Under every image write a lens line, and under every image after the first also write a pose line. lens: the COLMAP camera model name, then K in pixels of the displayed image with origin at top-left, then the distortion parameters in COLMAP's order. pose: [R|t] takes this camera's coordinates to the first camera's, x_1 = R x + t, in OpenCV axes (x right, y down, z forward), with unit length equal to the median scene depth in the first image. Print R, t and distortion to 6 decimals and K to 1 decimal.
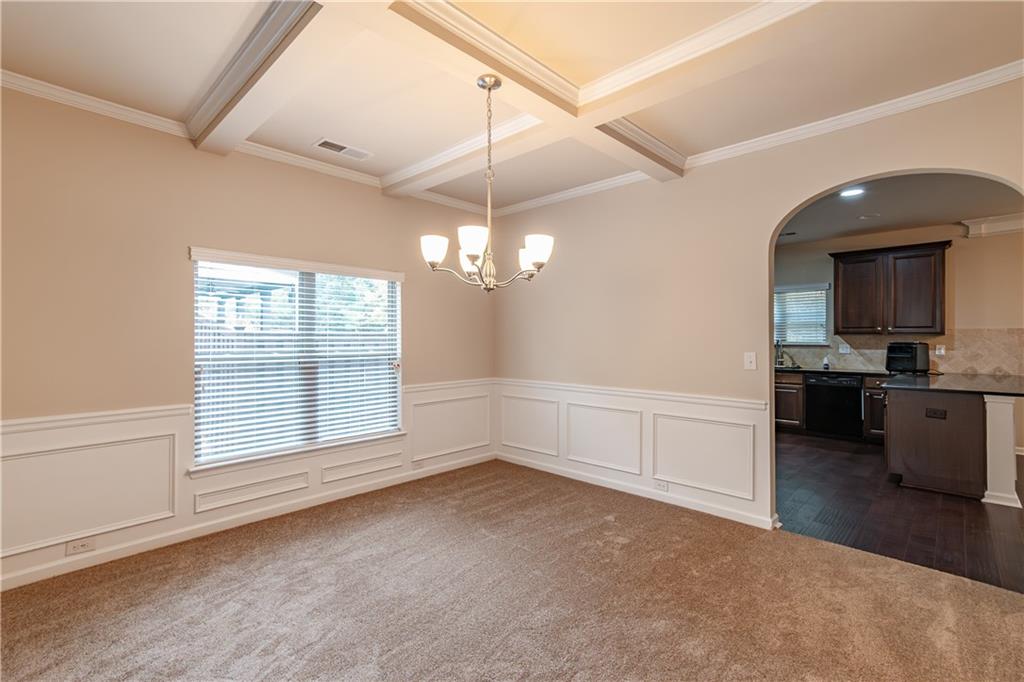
lens RADIAL K [[475.6, 0, 492.7], [0, 475.6, 335.2], [0, 0, 1]] dist [-0.001383, 0.013802]
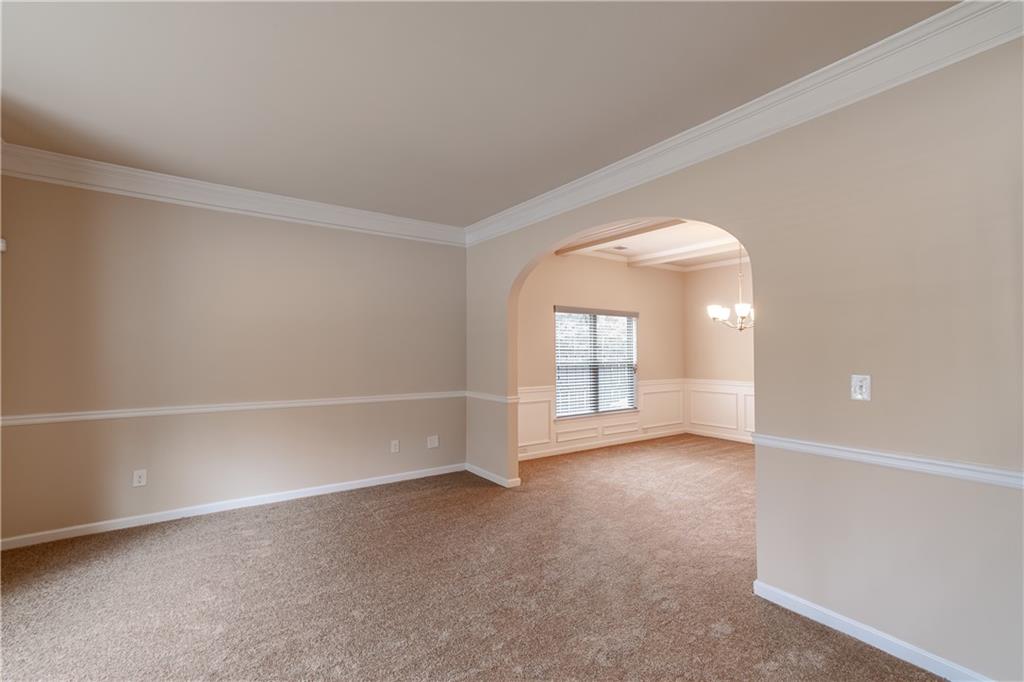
lens RADIAL K [[475.6, 0, 498.4], [0, 475.6, 341.4], [0, 0, 1]] dist [-0.001383, 0.013802]
pose [[0.984695, -0.002692, -0.174264, -0.266270], [-0.000290, 0.999854, -0.017083, -0.001966], [0.174285, 0.016872, 0.984551, -0.491944]]
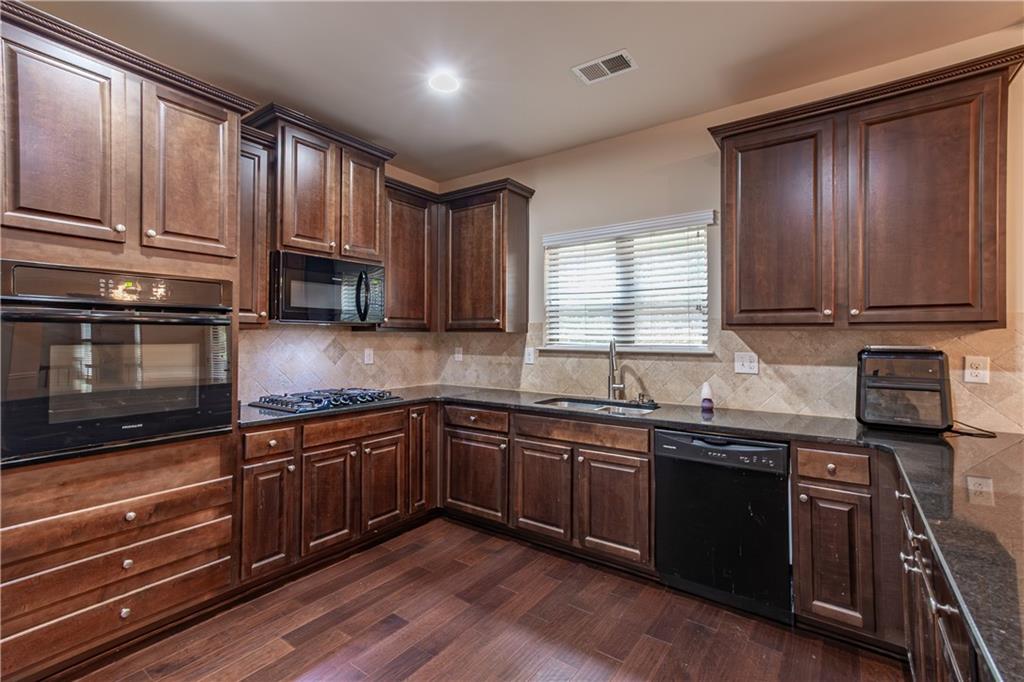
lens RADIAL K [[475.6, 0, 491.4], [0, 475.6, 326.1], [0, 0, 1]] dist [-0.001383, 0.013802]
pose [[0.992115, 0.013383, 0.124617, 0.512708], [-0.010048, 0.999575, -0.027356, 0.010954], [-0.124930, 0.025888, 0.991828, 0.678388]]
